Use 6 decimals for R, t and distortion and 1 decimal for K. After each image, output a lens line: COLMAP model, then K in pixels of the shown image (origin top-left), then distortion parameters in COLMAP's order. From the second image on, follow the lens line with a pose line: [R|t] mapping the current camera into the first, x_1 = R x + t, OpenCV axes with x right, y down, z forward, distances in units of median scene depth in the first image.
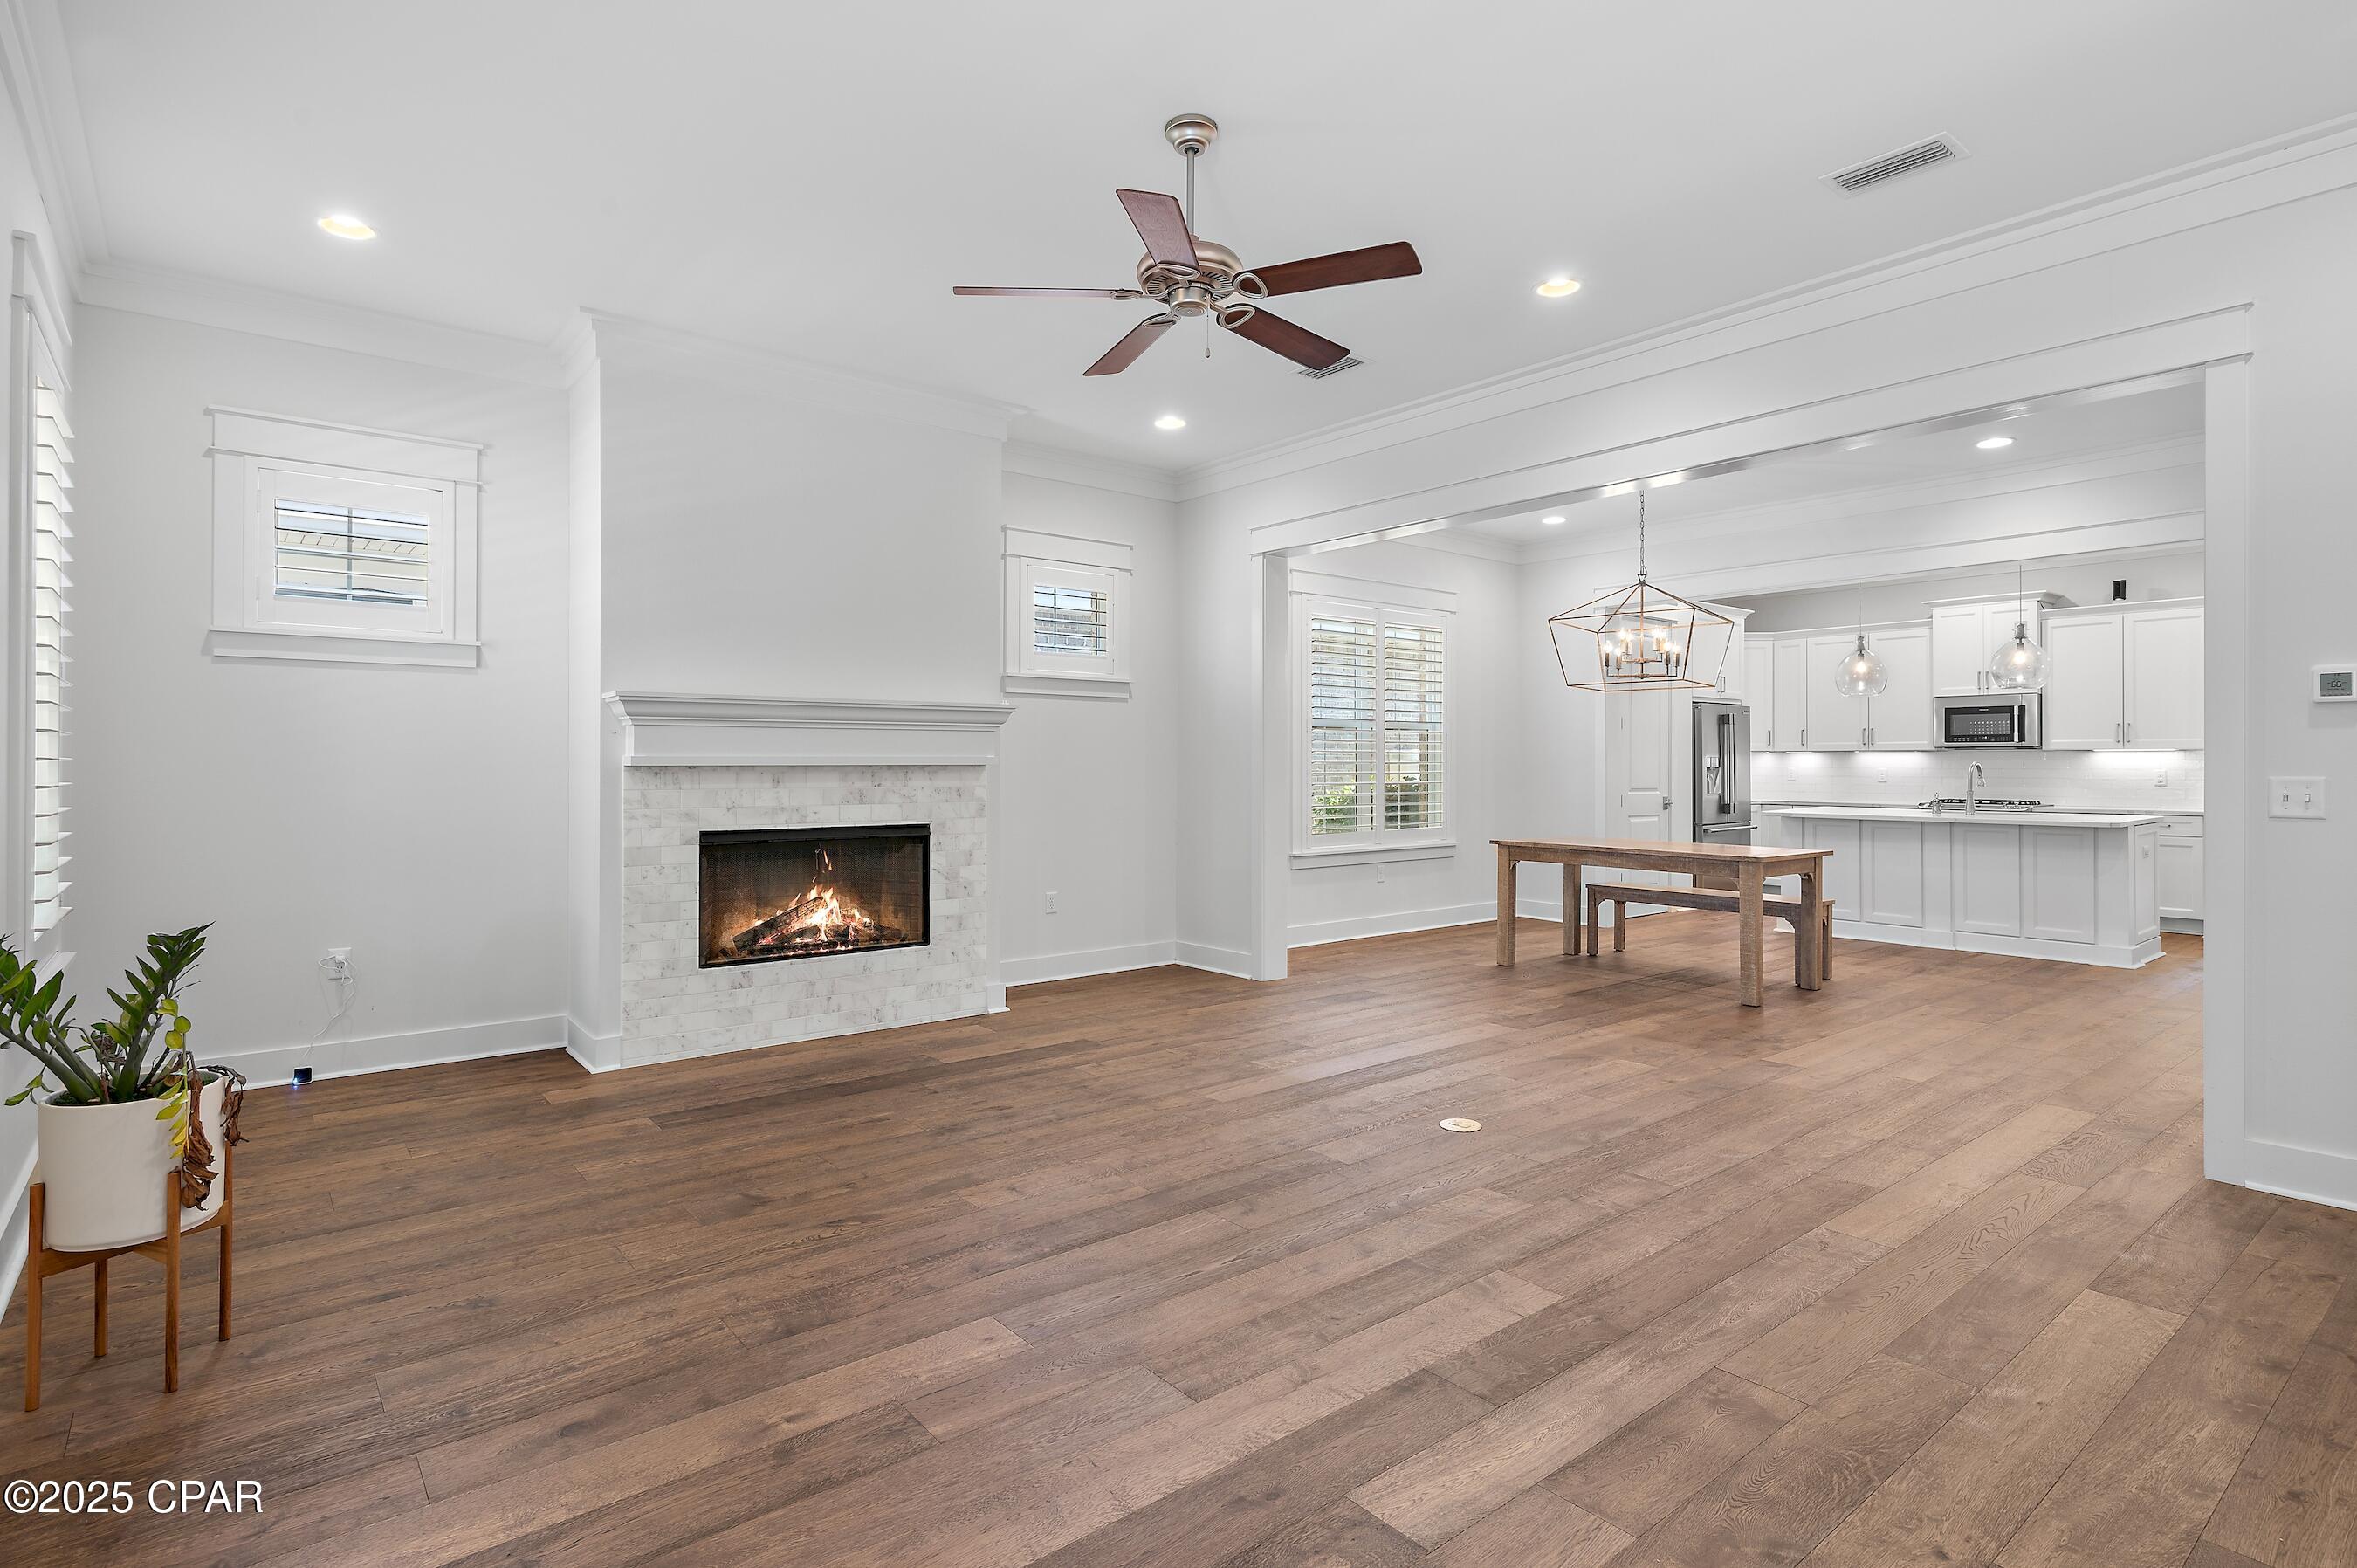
lens RADIAL K [[1170.3, 0, 1200.0], [0, 1170.3, 755.5], [0, 0, 1]] dist [0.007732, 0.000372]
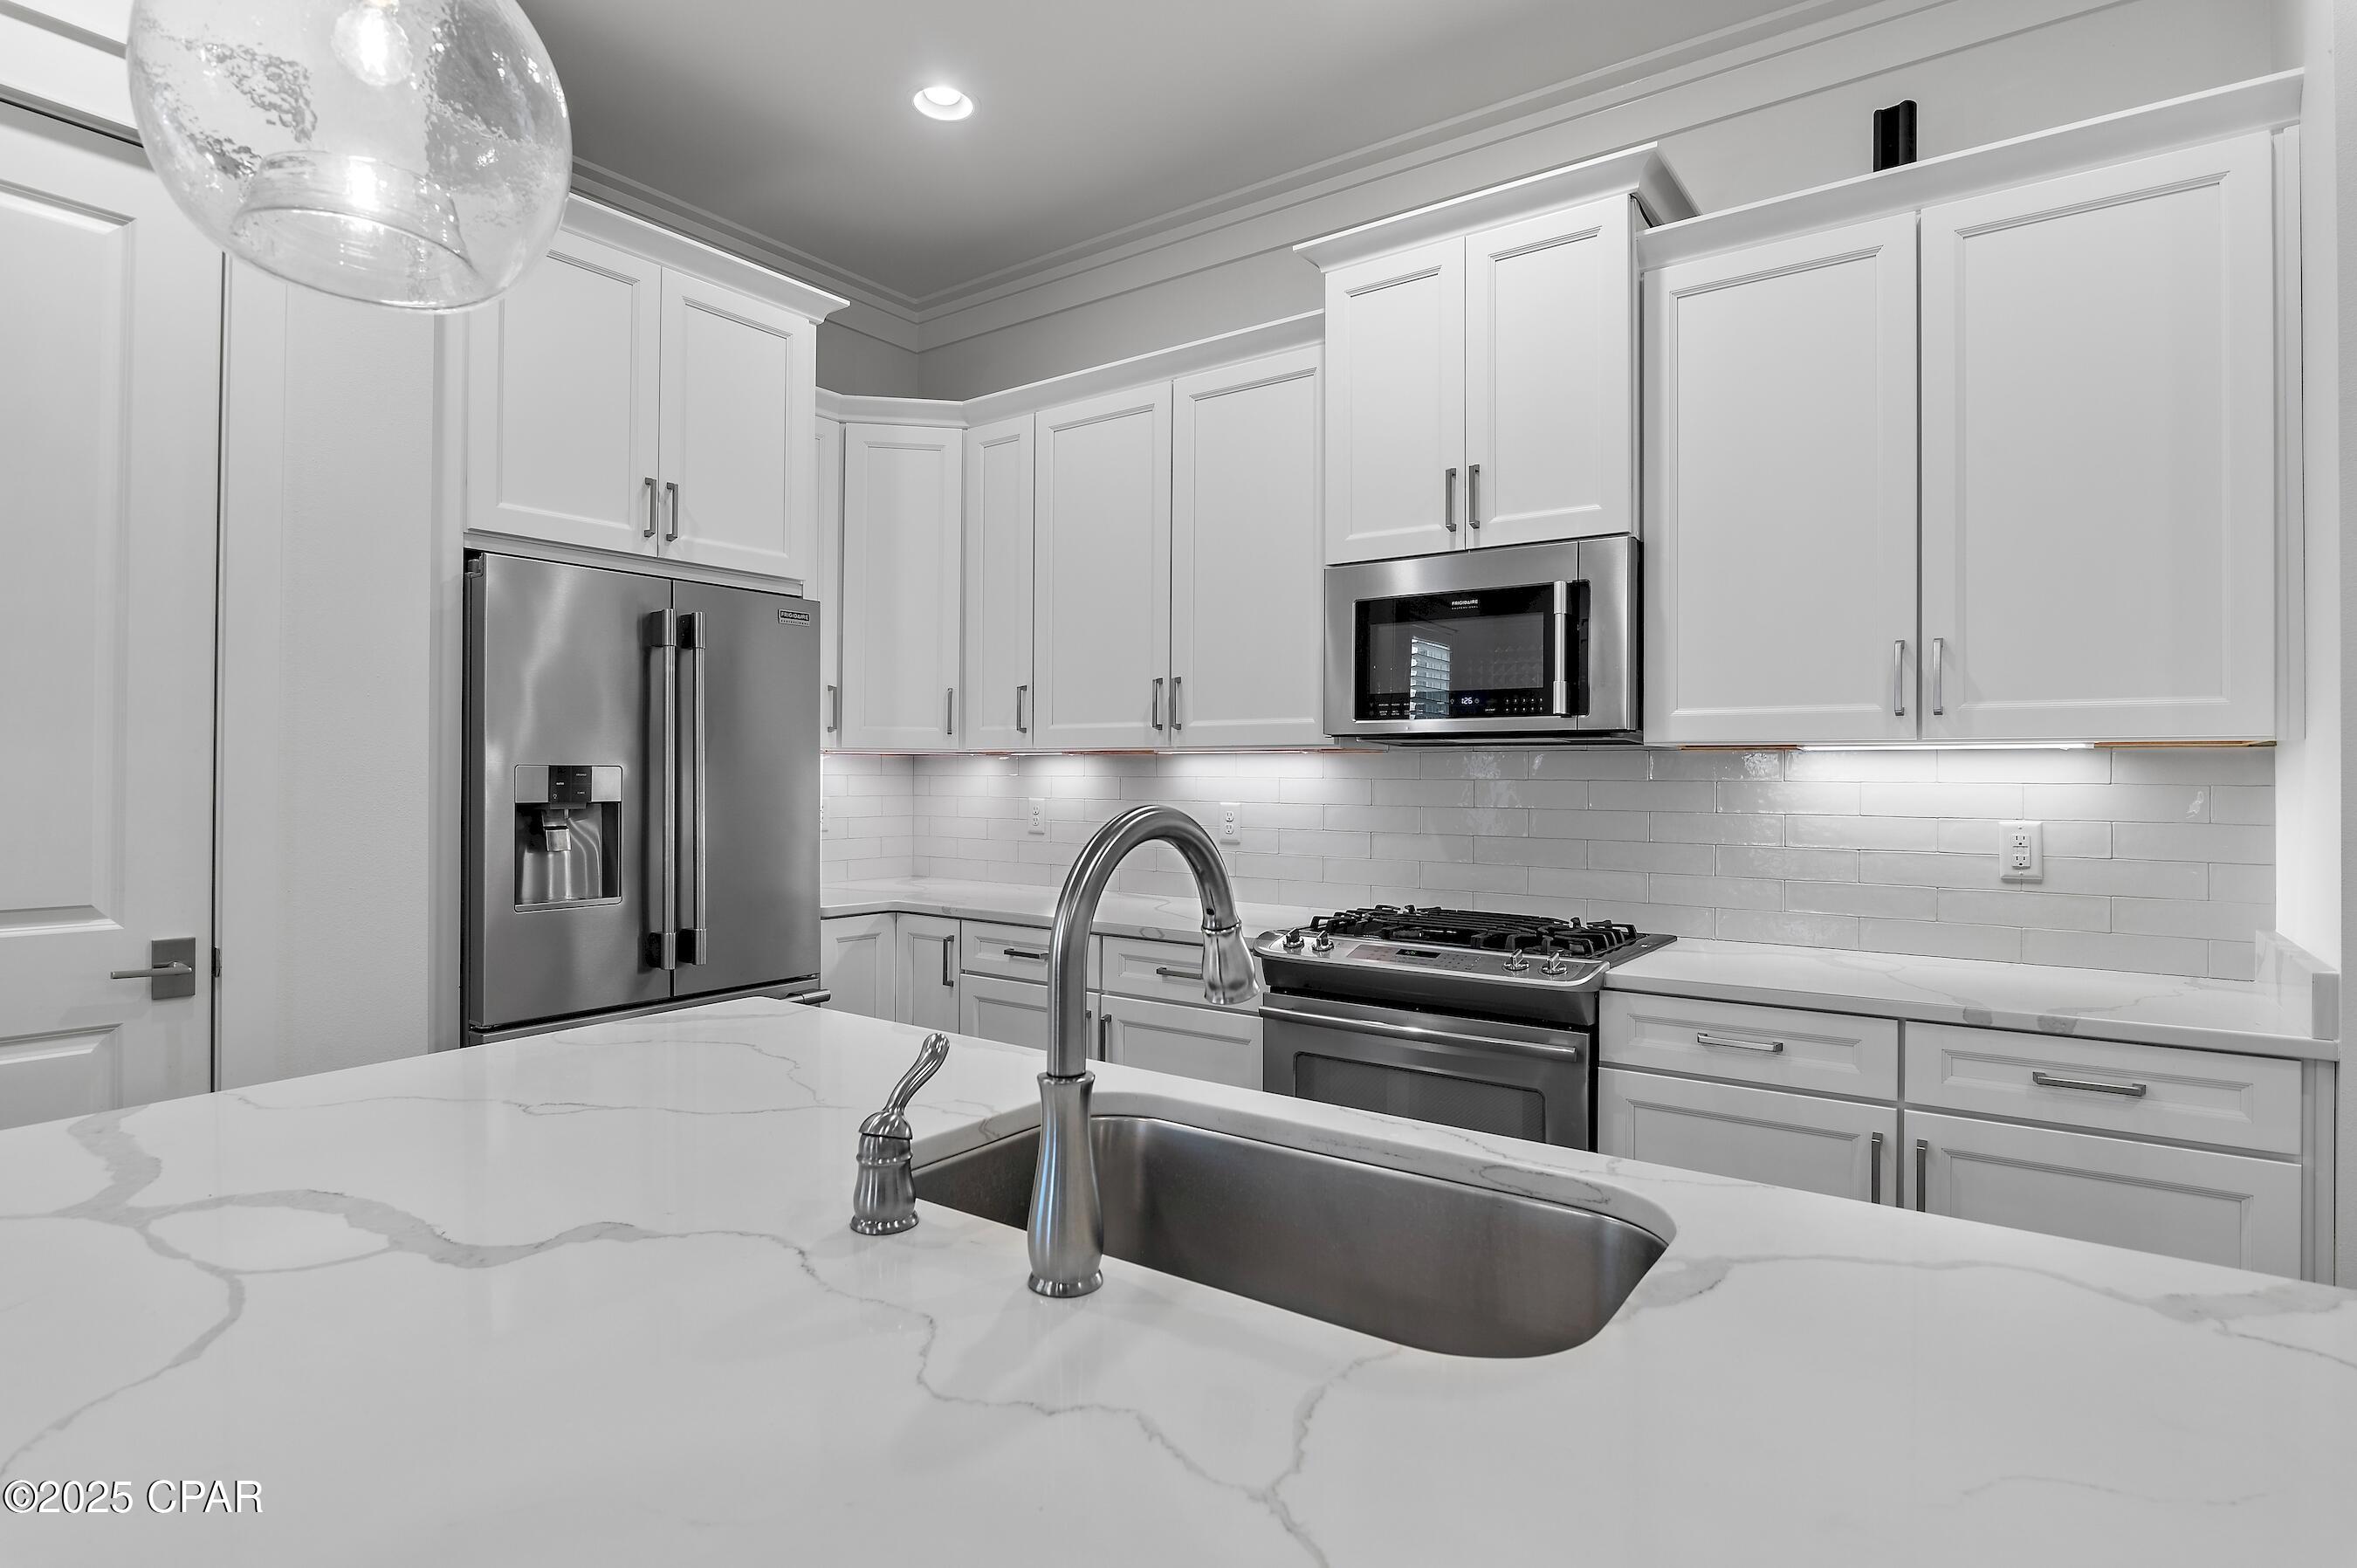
lens RADIAL K [[1155.9, 0, 1178.5], [0, 1155.9, 784.0], [0, 0, 1]] dist [-0.019017, 0.000073]
pose [[0.965956, 0.004955, 0.258658, 1.285581], [-0.006838, 0.999956, 0.006381, 0.008520], [-0.258615, -0.007933, 0.965948, 1.818622]]
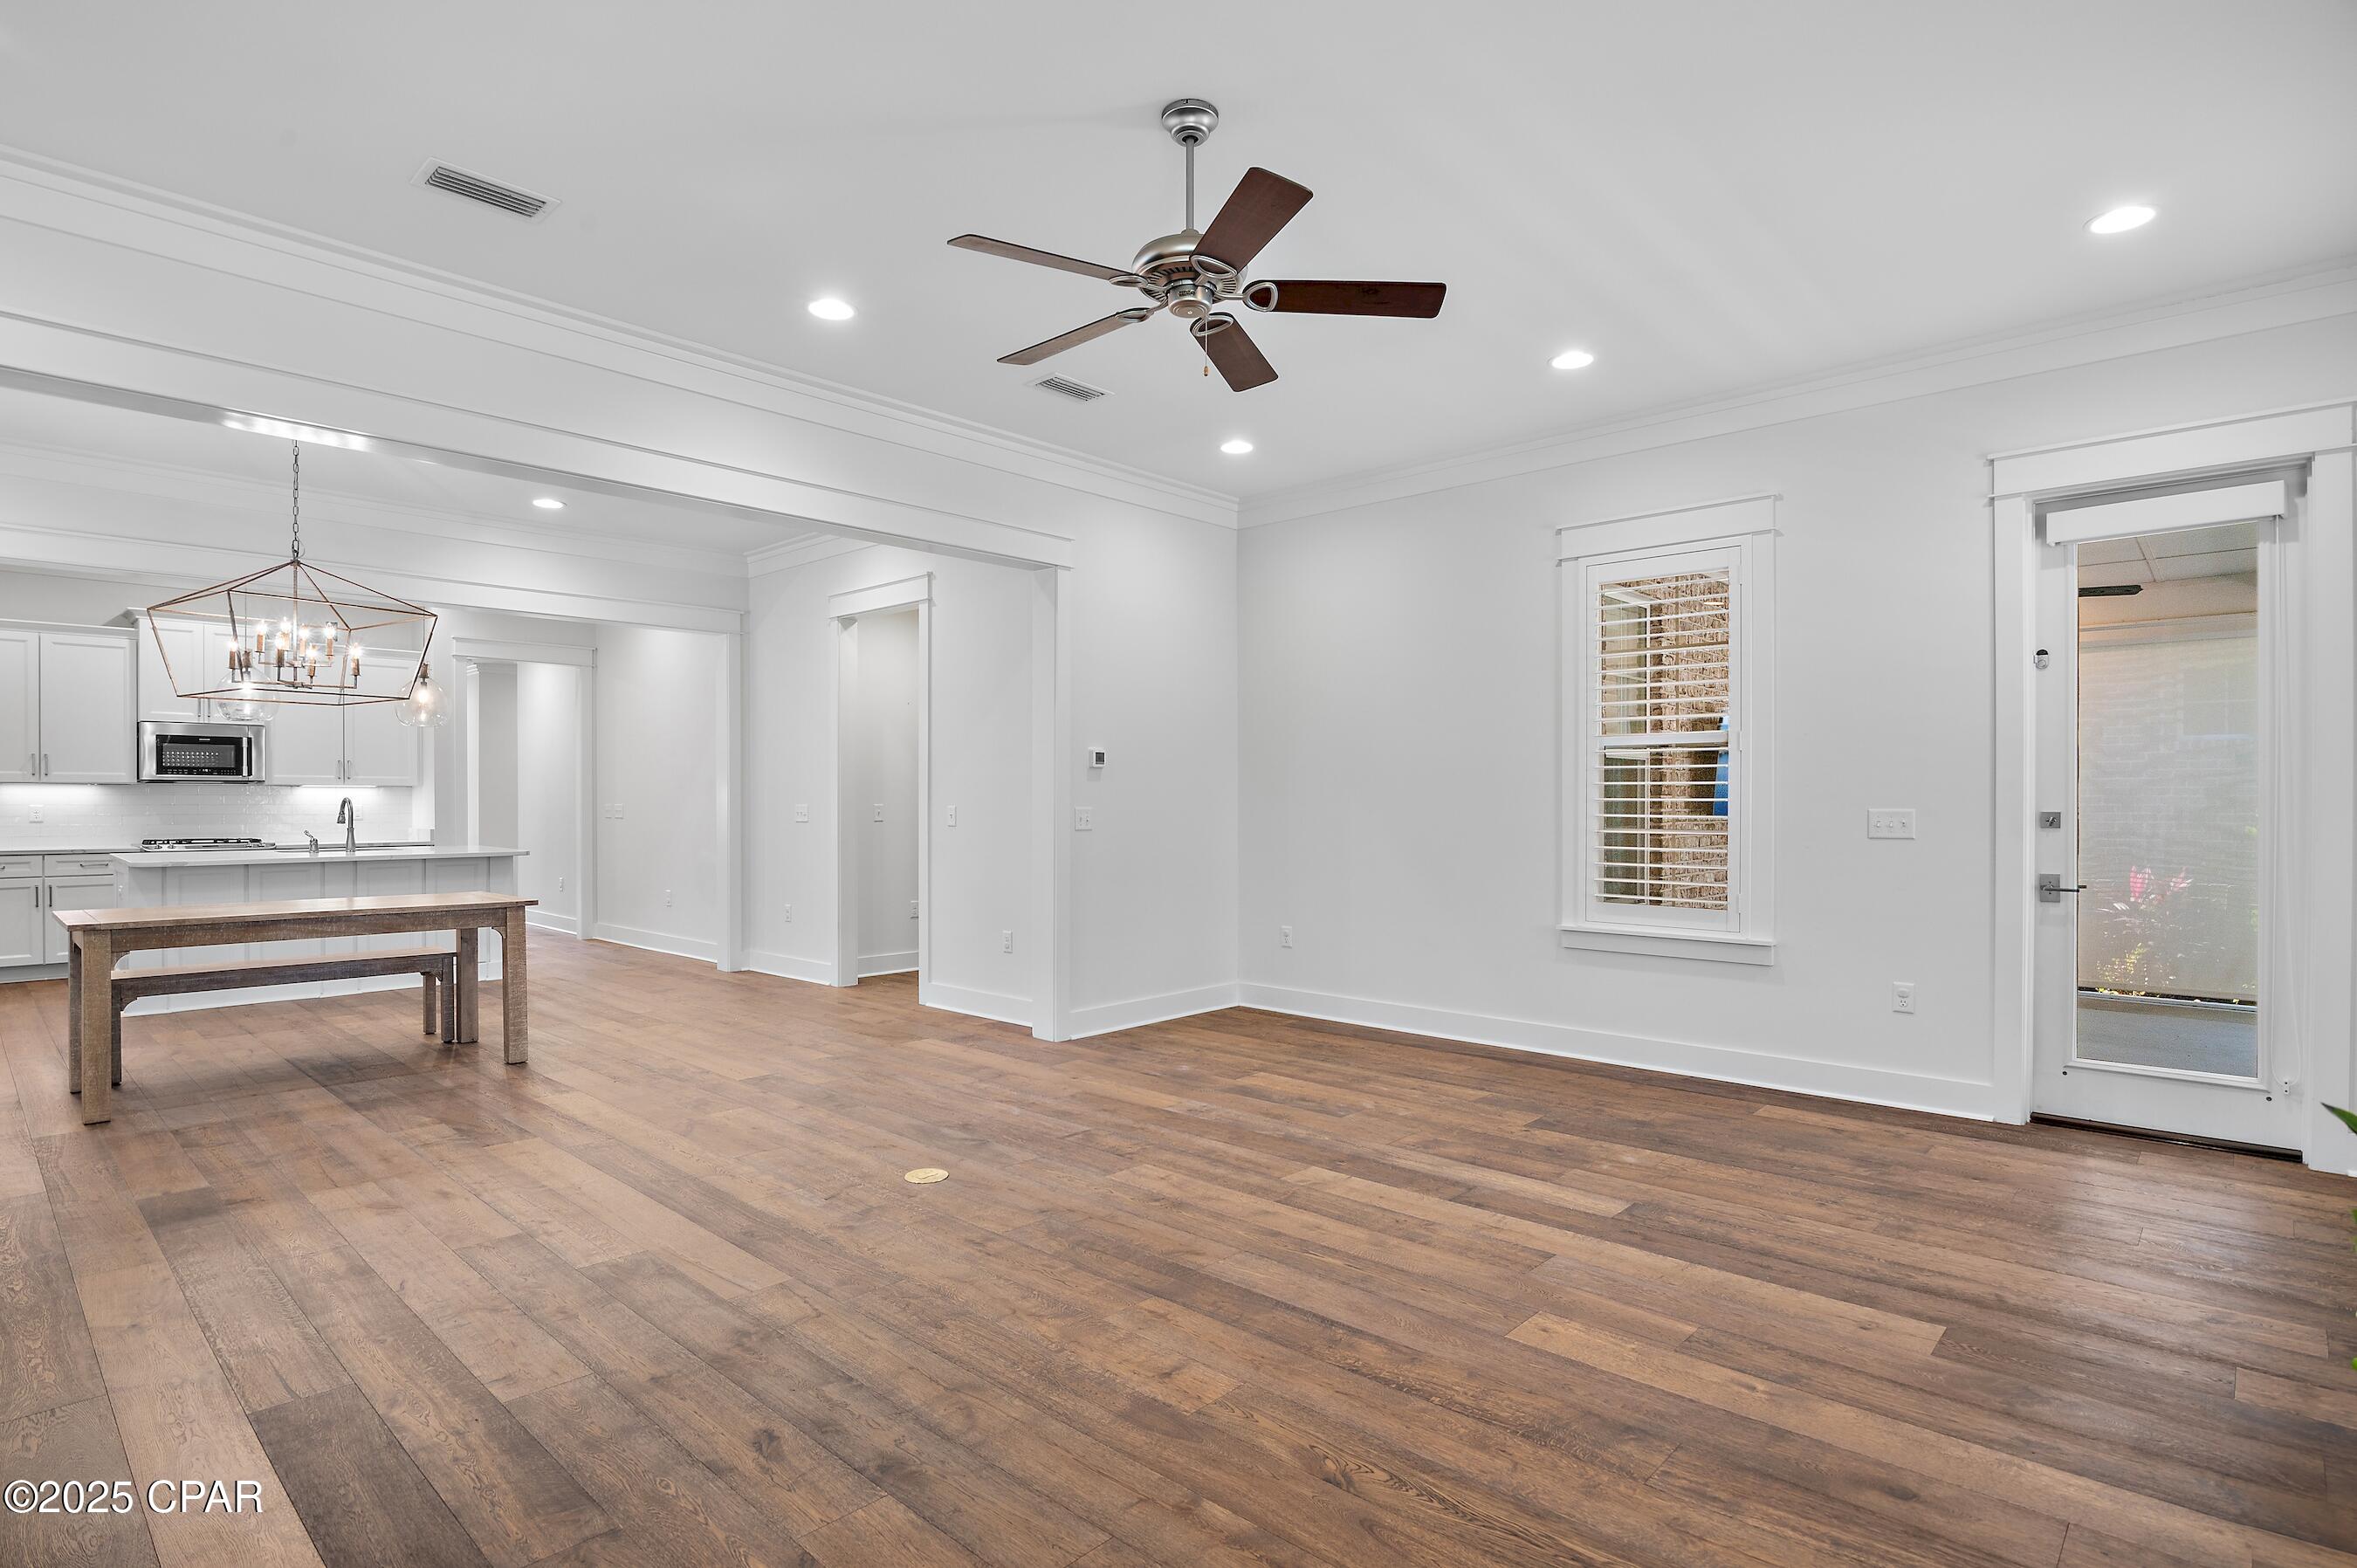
lens RADIAL K [[1174.3, 0, 1160.7], [0, 1174.3, 800.0], [0, 0, 1]] dist [-0.017439, 0.001582]
pose [[-0.114966, -0.000390, 0.993369, -0.736390], [-0.007727, 0.999970, -0.000501, 0.005624], [-0.993339, -0.007734, -0.114966, 0.898428]]
